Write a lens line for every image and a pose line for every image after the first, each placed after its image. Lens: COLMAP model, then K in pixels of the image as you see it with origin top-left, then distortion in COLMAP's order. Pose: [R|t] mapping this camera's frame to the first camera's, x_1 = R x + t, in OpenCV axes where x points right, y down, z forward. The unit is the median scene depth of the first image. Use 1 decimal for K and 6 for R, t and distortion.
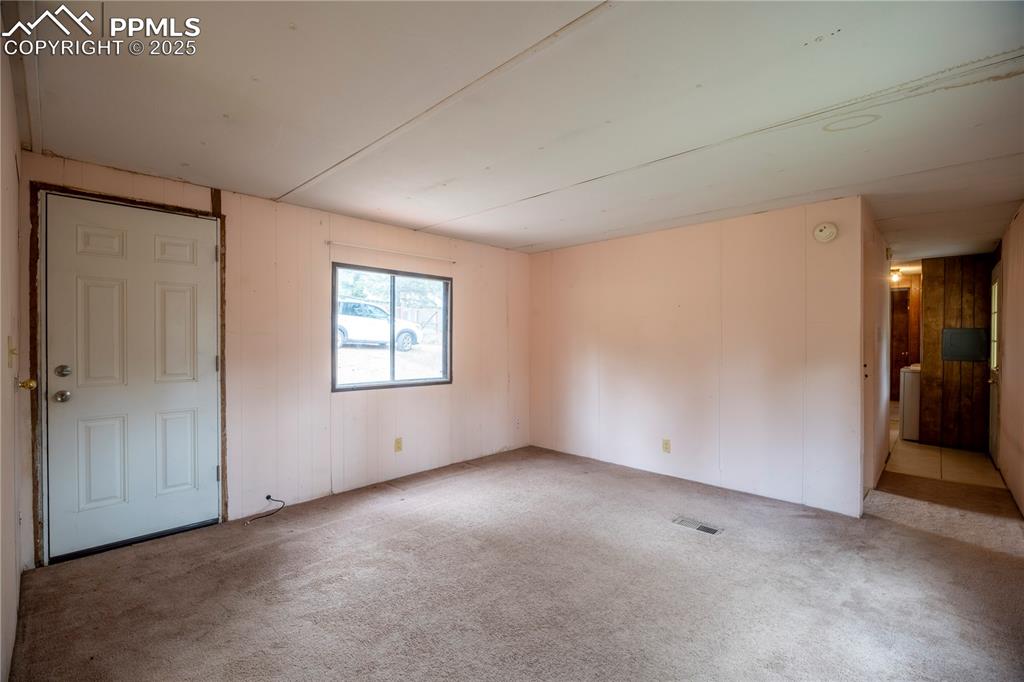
lens RADIAL K [[445.7, 0, 512.0], [0, 445.7, 341.0], [0, 0, 1]] dist [-0.010790, -0.000759]
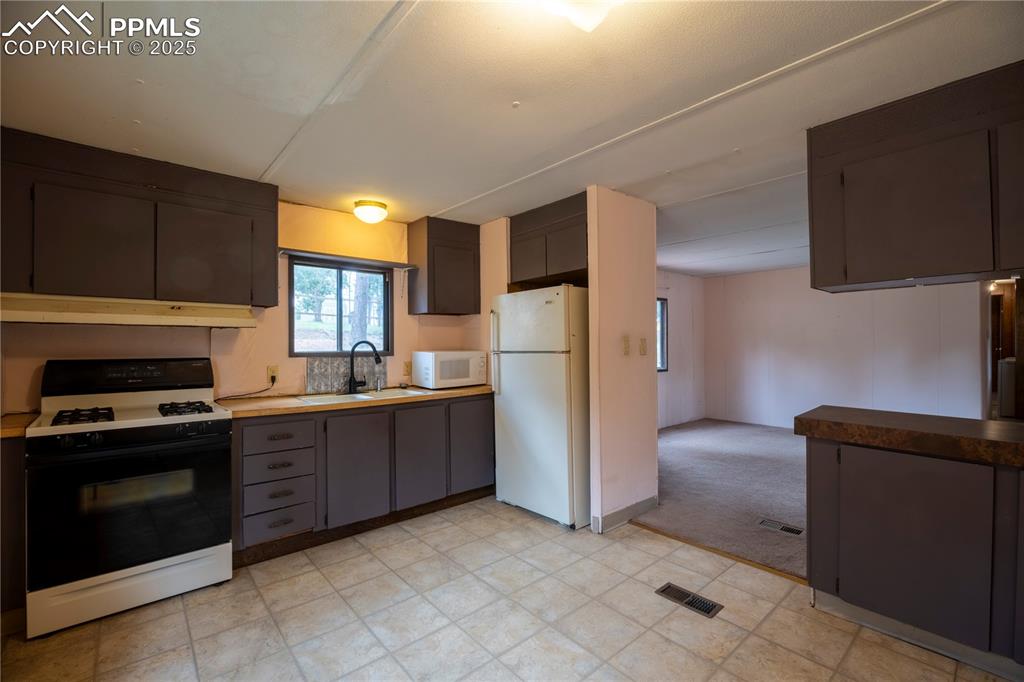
lens RADIAL K [[445.7, 0, 512.0], [0, 445.7, 341.0], [0, 0, 1]] dist [-0.010790, -0.000759]
pose [[0.995559, -0.011572, -0.093420, -0.720747], [0.011048, 0.999920, -0.006120, -0.000144], [0.093484, 0.005061, 0.995608, -0.710233]]
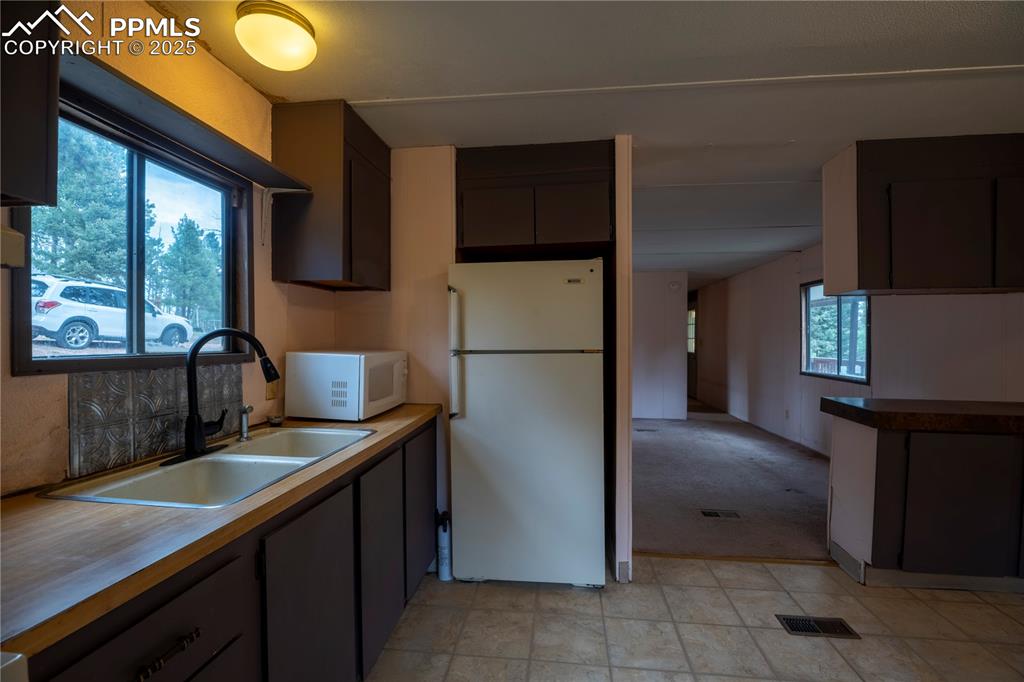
lens RADIAL K [[445.7, 0, 512.0], [0, 445.7, 341.0], [0, 0, 1]] dist [-0.010790, -0.000759]
pose [[0.796165, -0.005451, 0.605055, -1.230041], [0.001600, 0.999975, 0.006903, -0.002136], [-0.605077, -0.004528, 0.796154, -0.220725]]
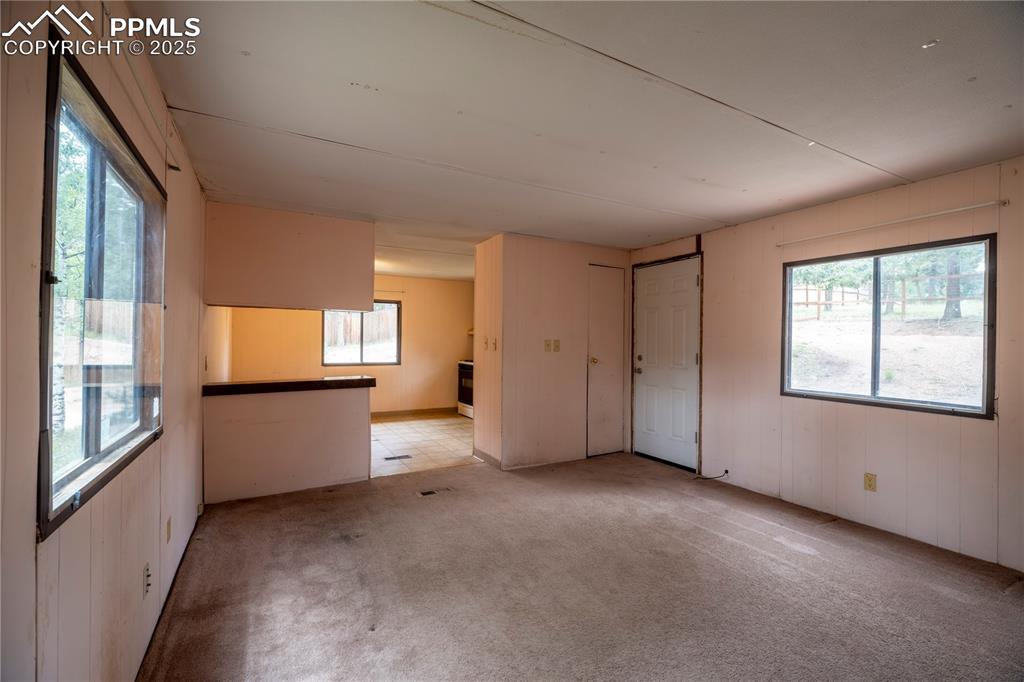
lens RADIAL K [[445.7, 0, 512.0], [0, 445.7, 341.0], [0, 0, 1]] dist [-0.010790, -0.000759]
pose [[-0.297194, -0.003743, -0.954810, 0.836566], [-0.006853, 0.999975, -0.001787, 0.000751], [0.954793, 0.006012, -0.297212, 0.844028]]
